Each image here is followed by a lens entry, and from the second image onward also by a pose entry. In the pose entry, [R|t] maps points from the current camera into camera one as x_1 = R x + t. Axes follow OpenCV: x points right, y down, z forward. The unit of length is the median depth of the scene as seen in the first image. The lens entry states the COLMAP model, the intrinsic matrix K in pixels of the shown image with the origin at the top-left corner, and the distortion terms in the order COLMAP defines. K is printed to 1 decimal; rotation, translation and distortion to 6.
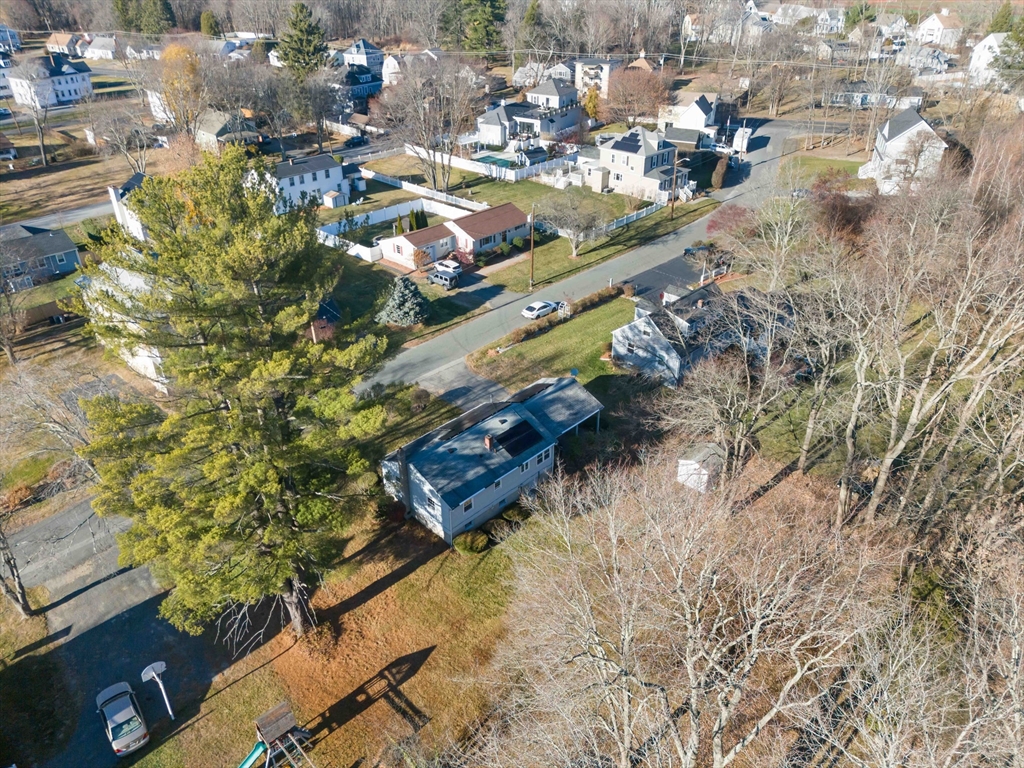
lens RADIAL K [[755.5, 0, 546.6], [0, 755.5, 373.1], [0, 0, 1]] dist [0.064864, -0.049737]
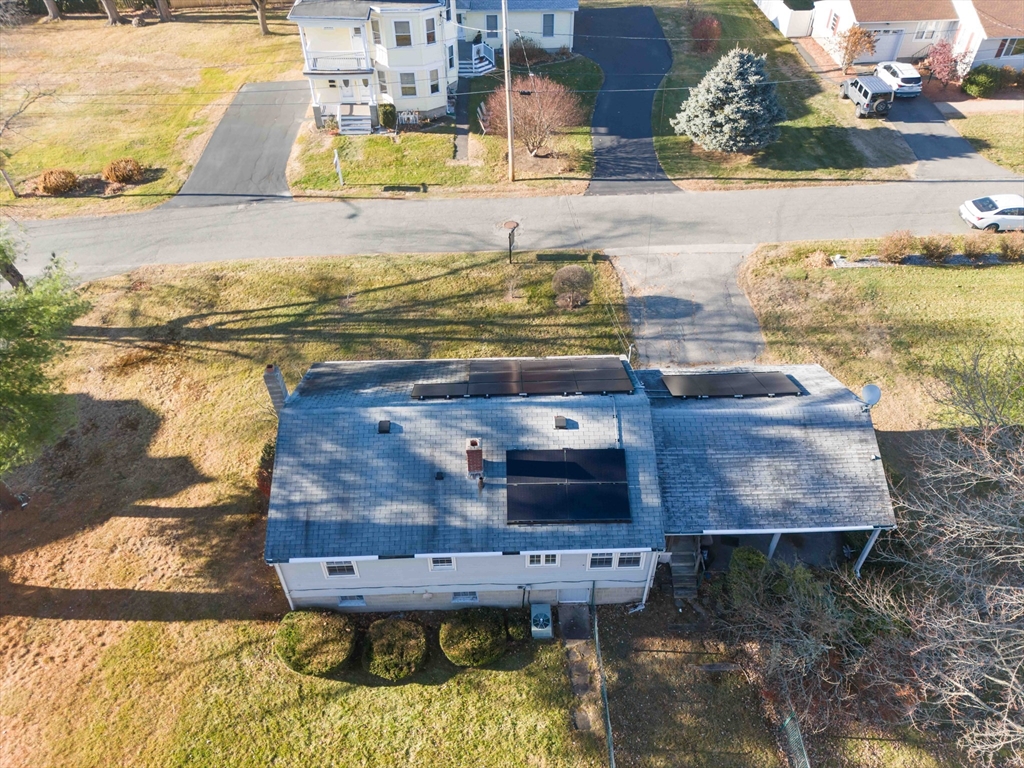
lens RADIAL K [[755.5, 0, 533.5], [0, 755.5, 384.1], [0, 0, 1]] dist [0.064864, -0.049737]
pose [[0.687040, 0.482200, -0.543562, 0.096818], [-0.344988, 0.874848, 0.340037, -0.058537], [0.639500, -0.046097, 0.767408, 0.513109]]
